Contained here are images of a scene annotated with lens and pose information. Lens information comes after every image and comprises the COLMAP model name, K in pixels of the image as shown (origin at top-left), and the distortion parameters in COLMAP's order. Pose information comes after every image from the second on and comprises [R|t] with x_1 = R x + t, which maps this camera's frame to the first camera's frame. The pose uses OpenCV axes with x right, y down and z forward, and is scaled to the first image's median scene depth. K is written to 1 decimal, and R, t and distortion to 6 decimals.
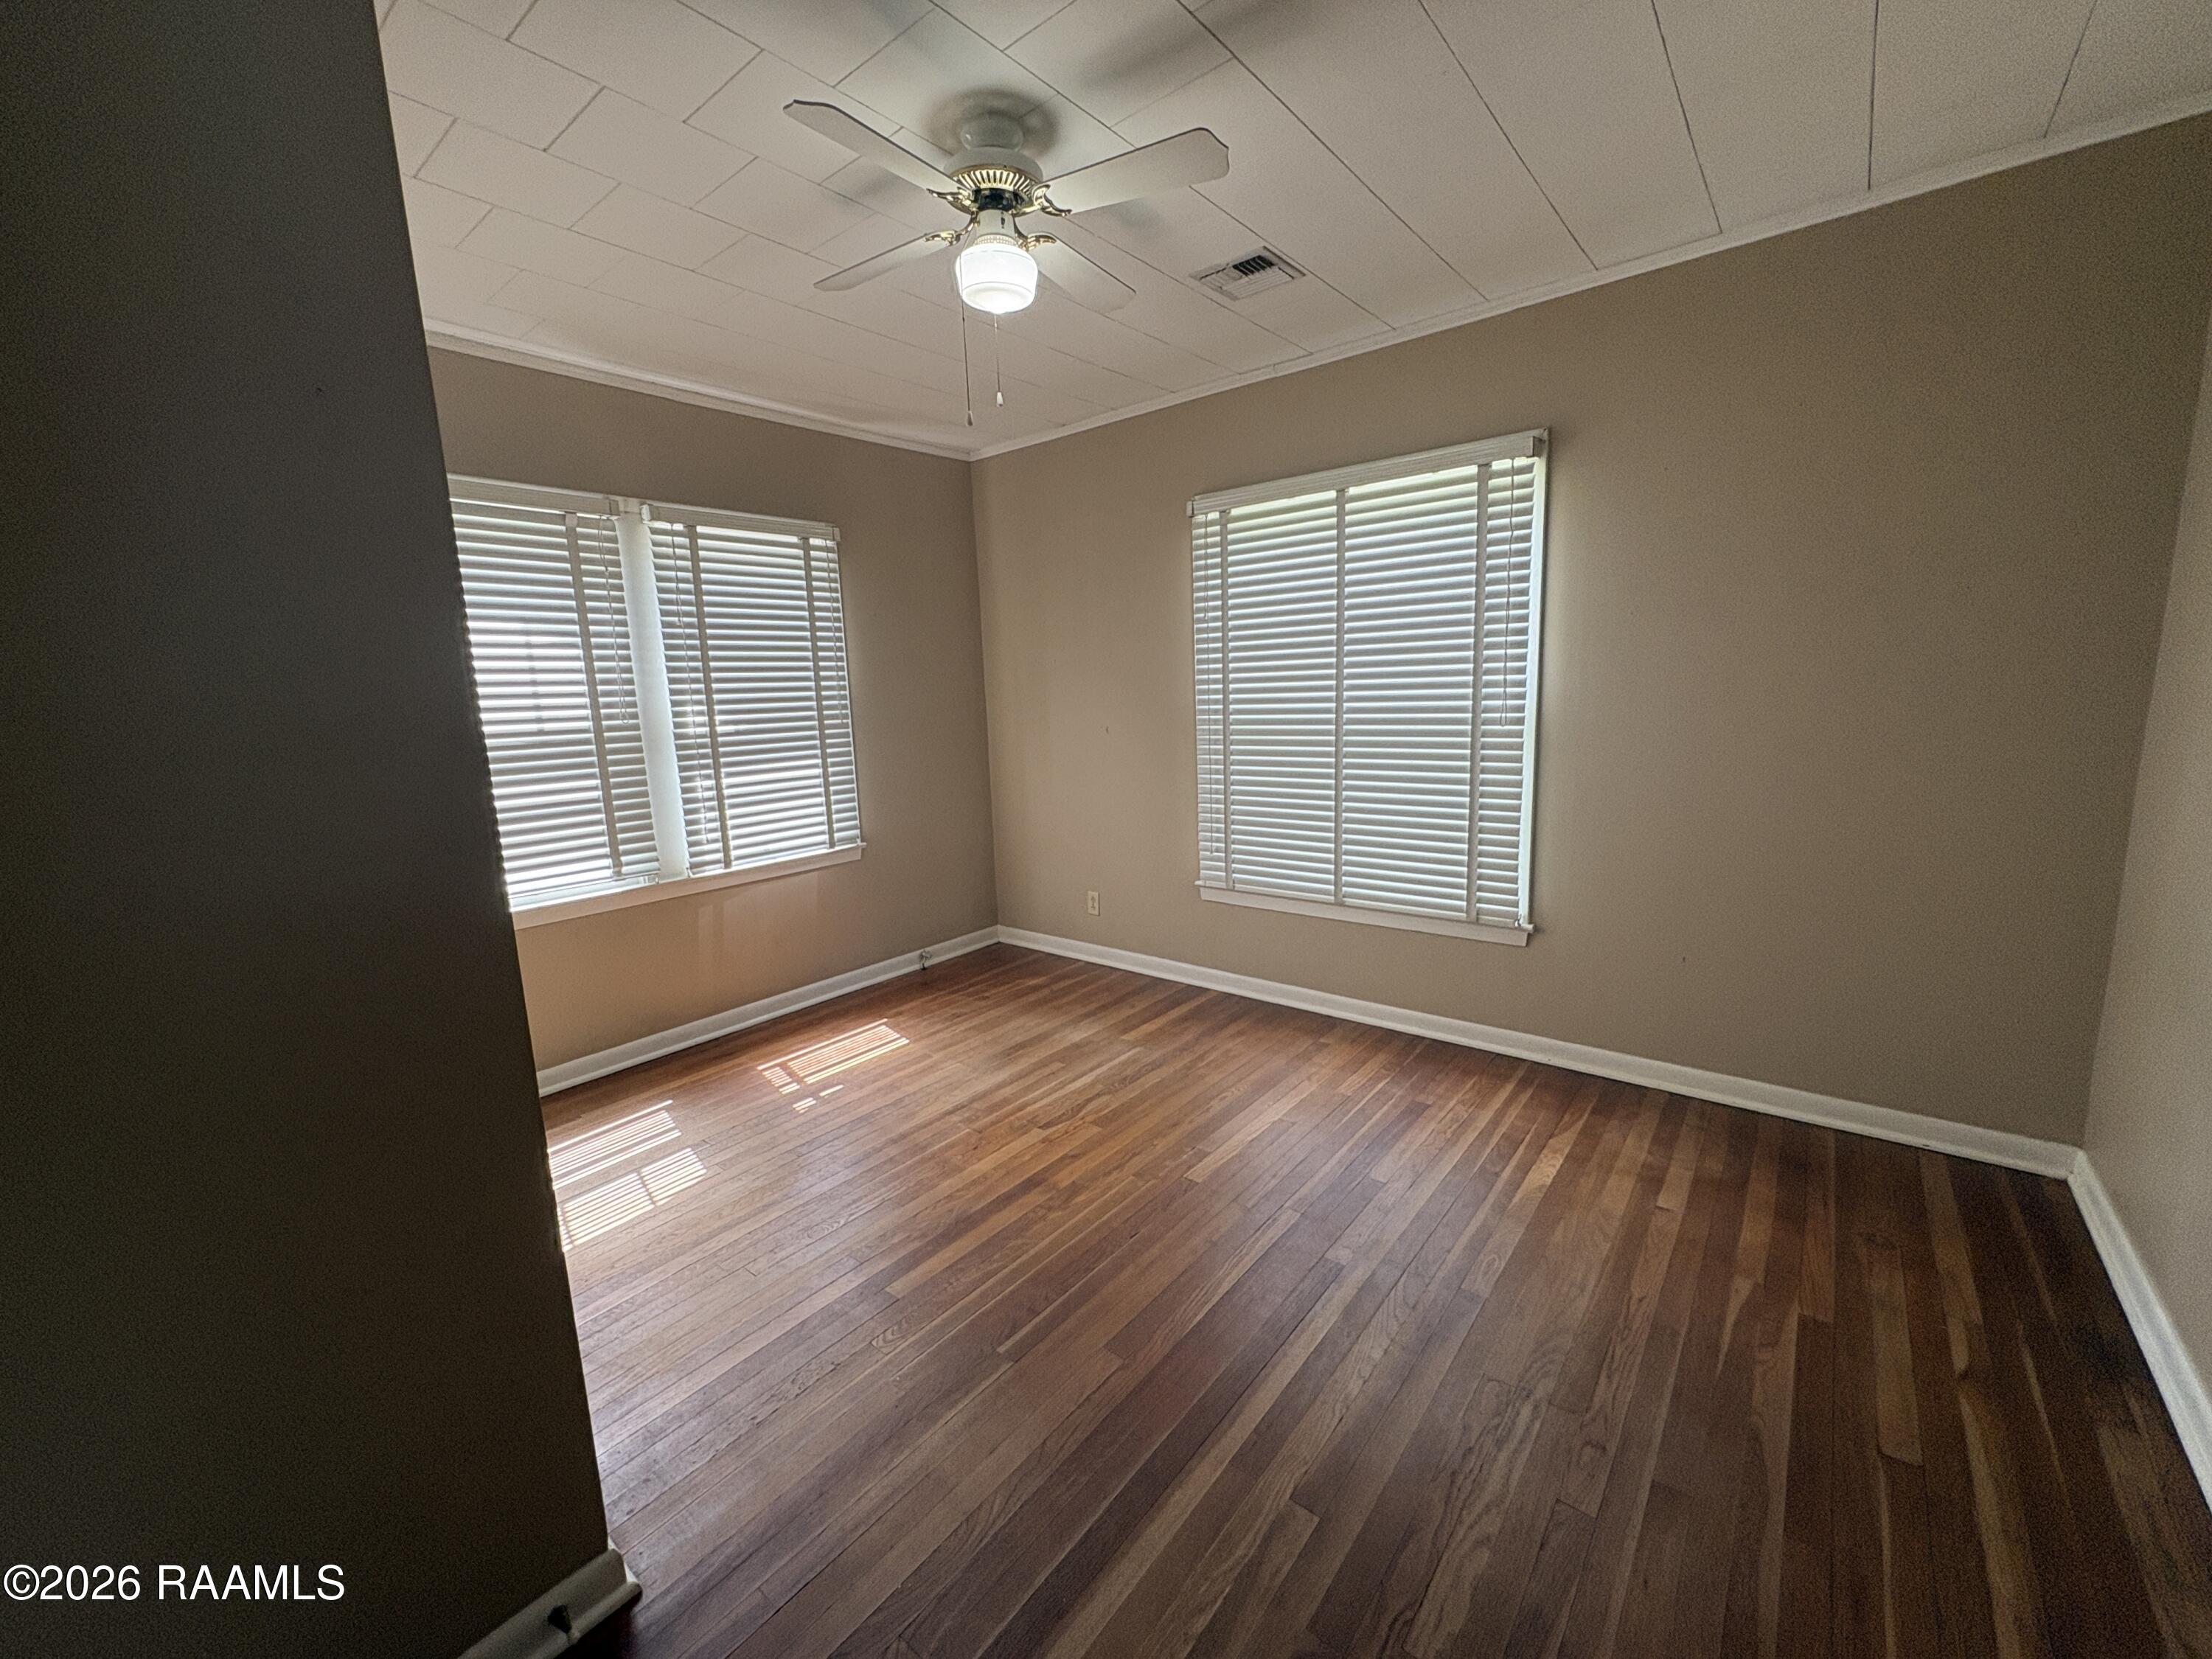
lens RADIAL K [[883.2, 0, 1108.7], [0, 883.2, 830.8], [0, 0, 1]] dist [0.000662, 0.000159]
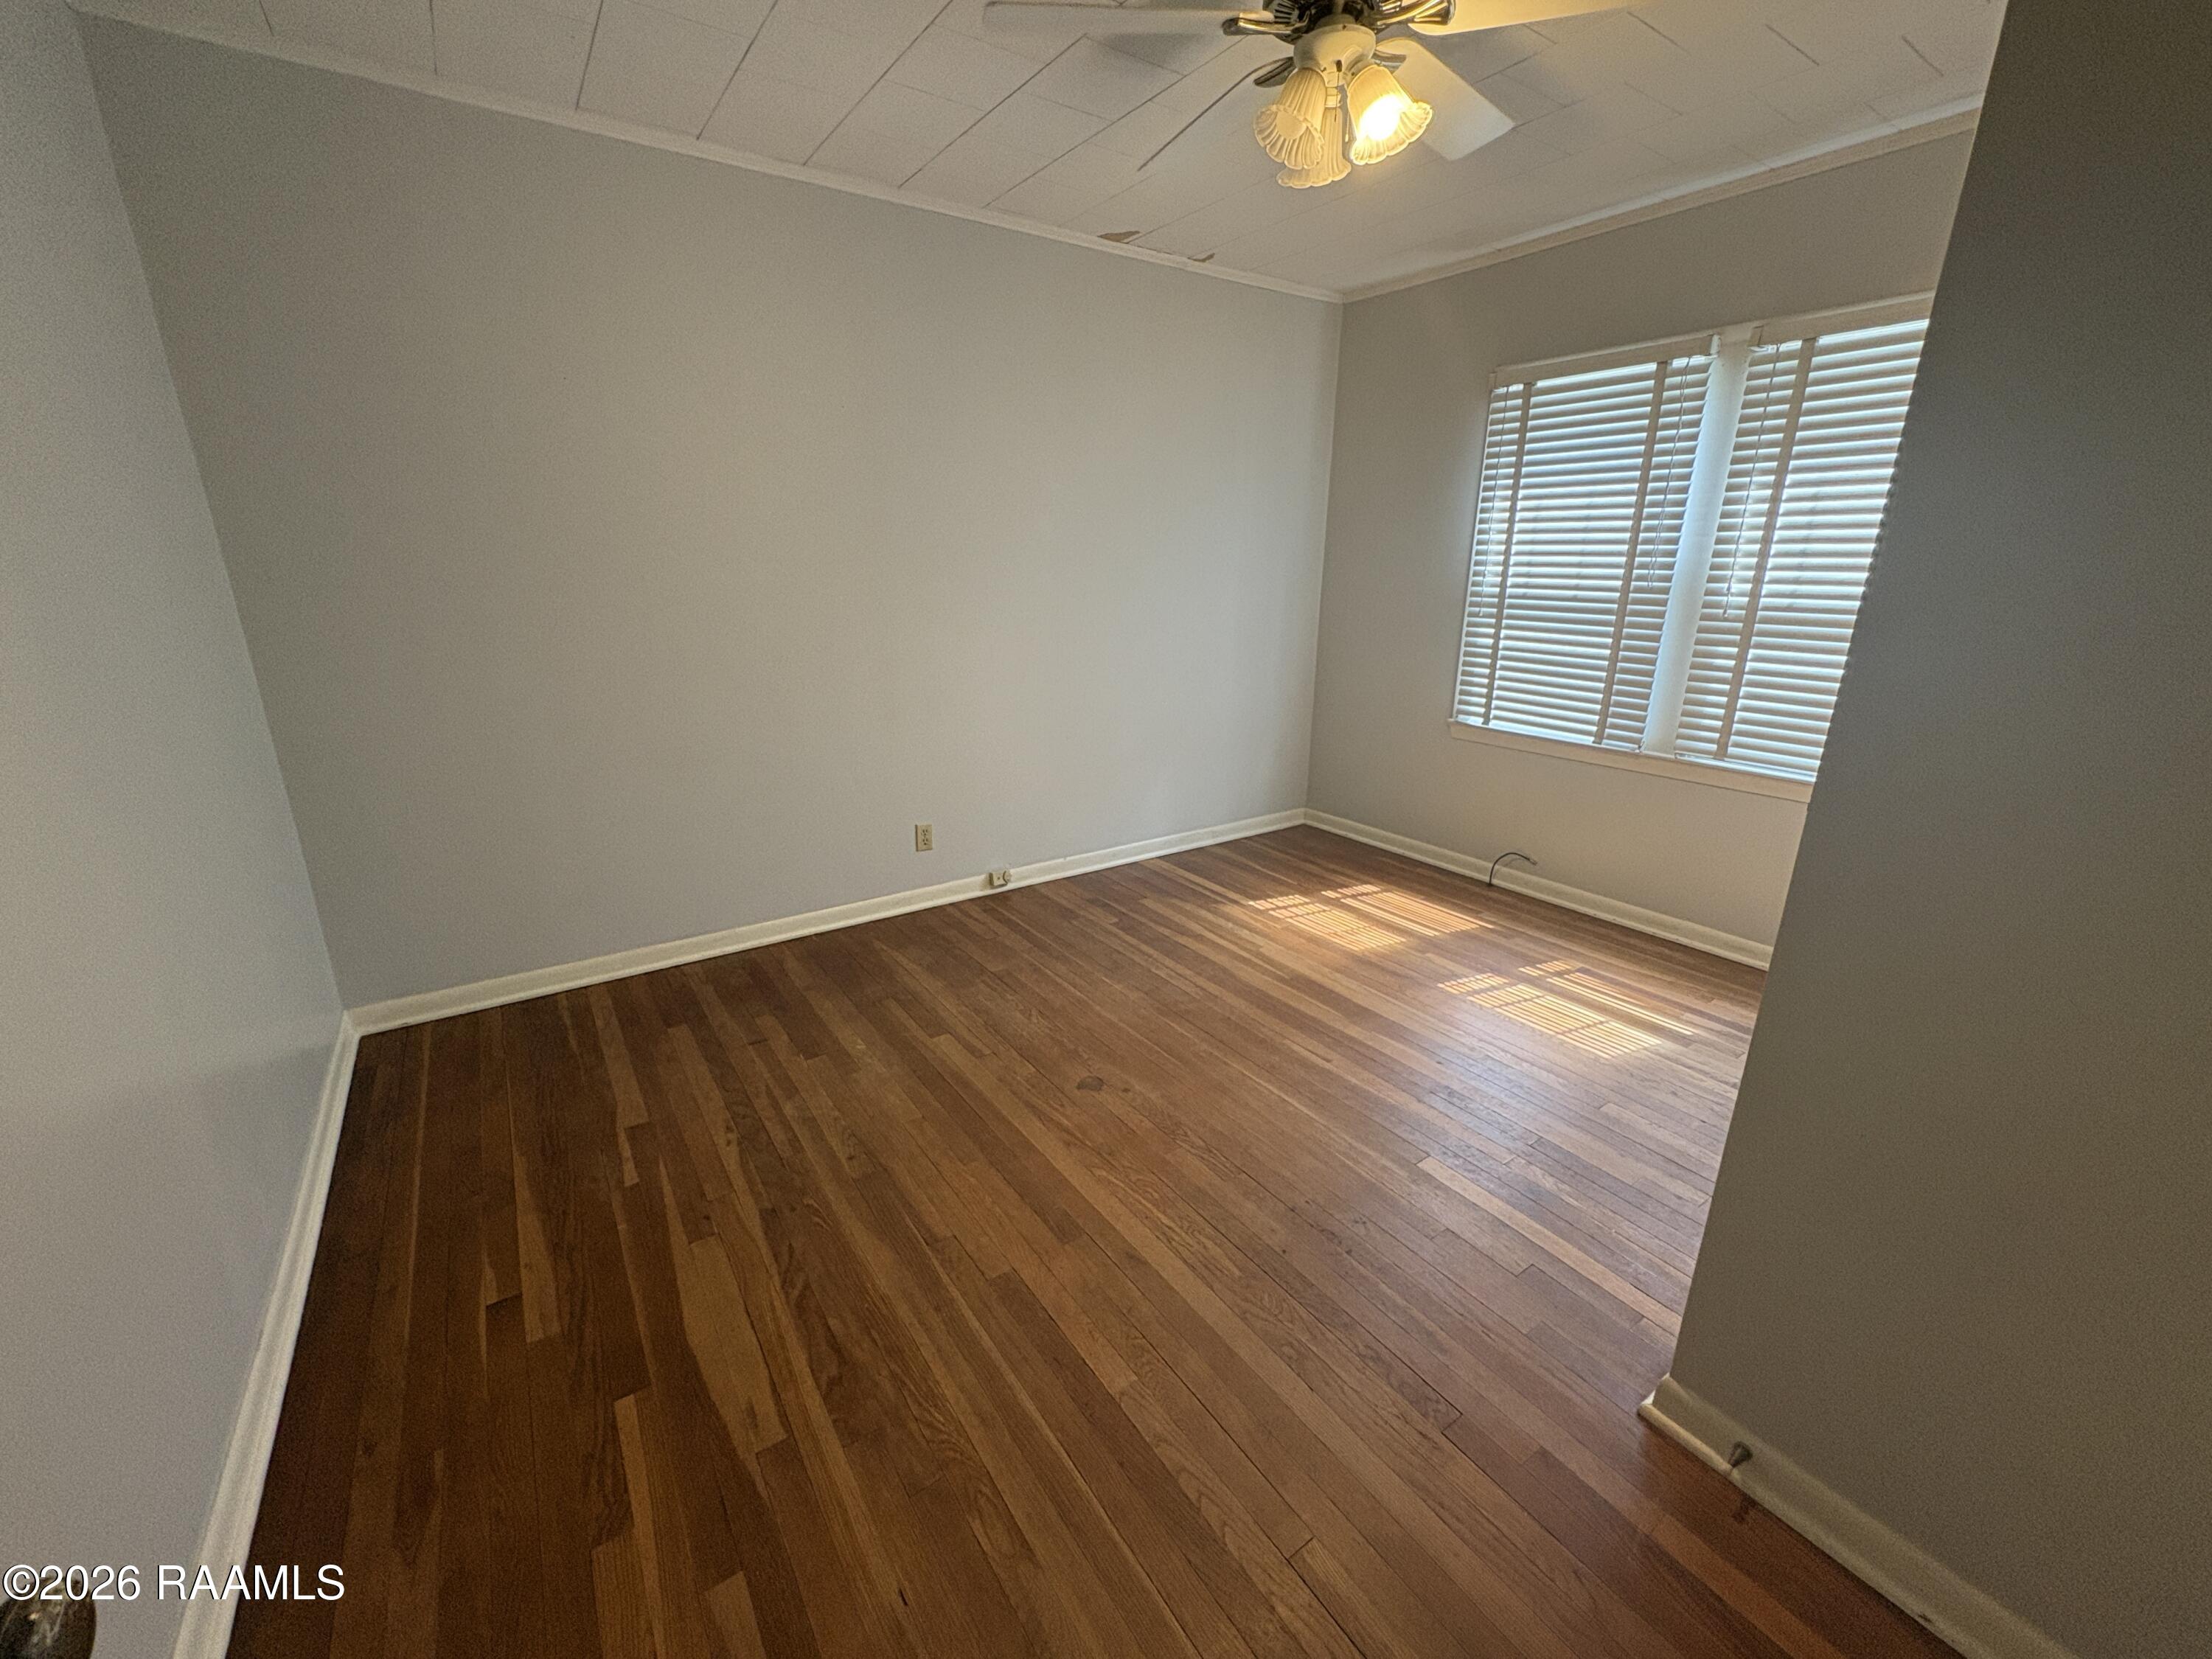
lens RADIAL K [[883.2, 0, 1108.7], [0, 883.2, 830.8], [0, 0, 1]] dist [0.000662, 0.000159]
pose [[-0.278244, 0.318497, -0.906168, 0.683772], [-0.153079, 0.916661, 0.369188, -0.159651], [0.948234, 0.241439, -0.206300, 0.822474]]
